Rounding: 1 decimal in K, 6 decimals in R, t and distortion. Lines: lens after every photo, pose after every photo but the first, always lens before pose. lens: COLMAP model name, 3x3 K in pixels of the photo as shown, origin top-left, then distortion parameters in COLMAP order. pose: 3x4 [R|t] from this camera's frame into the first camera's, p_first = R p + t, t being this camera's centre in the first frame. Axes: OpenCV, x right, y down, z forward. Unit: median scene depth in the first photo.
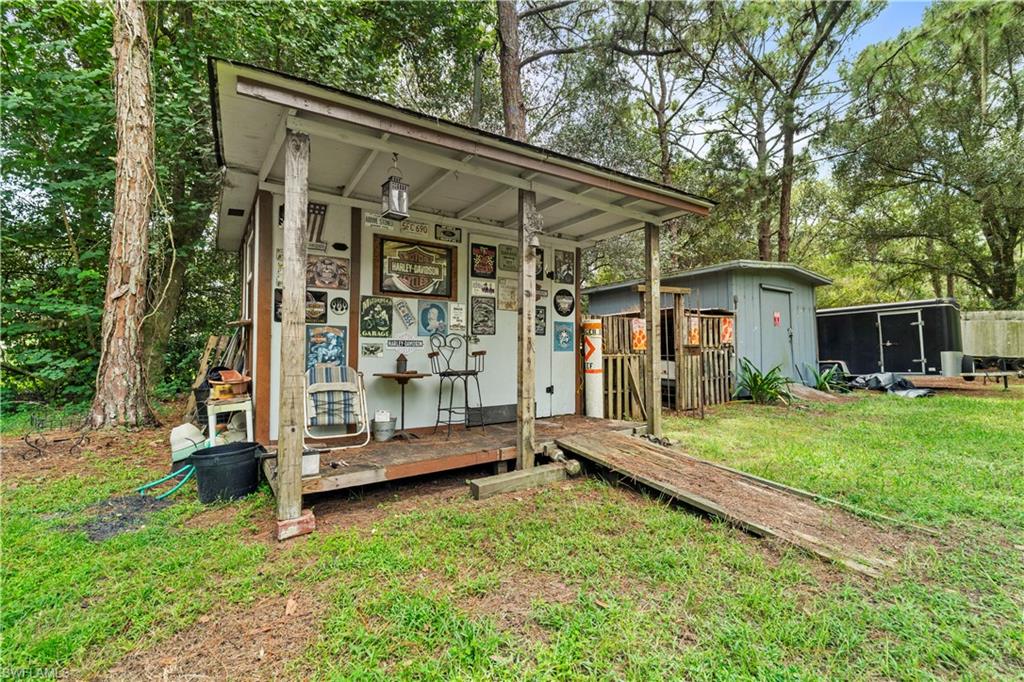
lens RADIAL K [[434.6, 0, 516.1], [0, 434.6, 329.1], [0, 0, 1]] dist [-0.001058, -0.000286]
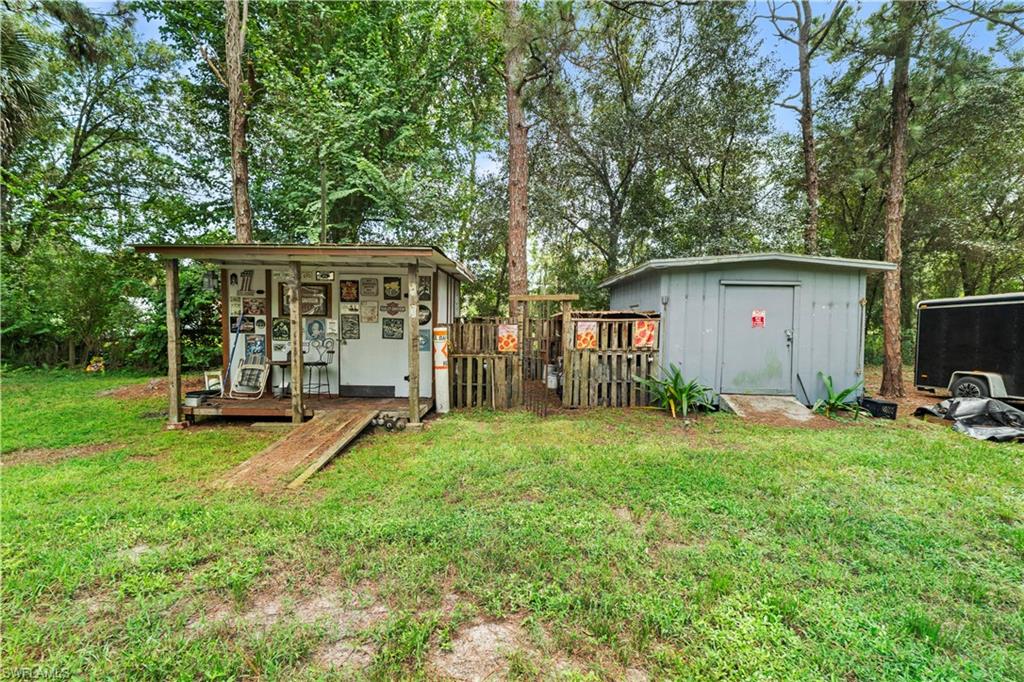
lens RADIAL K [[434.6, 0, 516.1], [0, 434.6, 329.1], [0, 0, 1]] dist [-0.001058, -0.000286]
pose [[0.823071, 0.030883, -0.567098, 1.295742], [0.009041, 0.997681, 0.067454, -0.122309], [0.567866, -0.060646, 0.820884, 0.072033]]
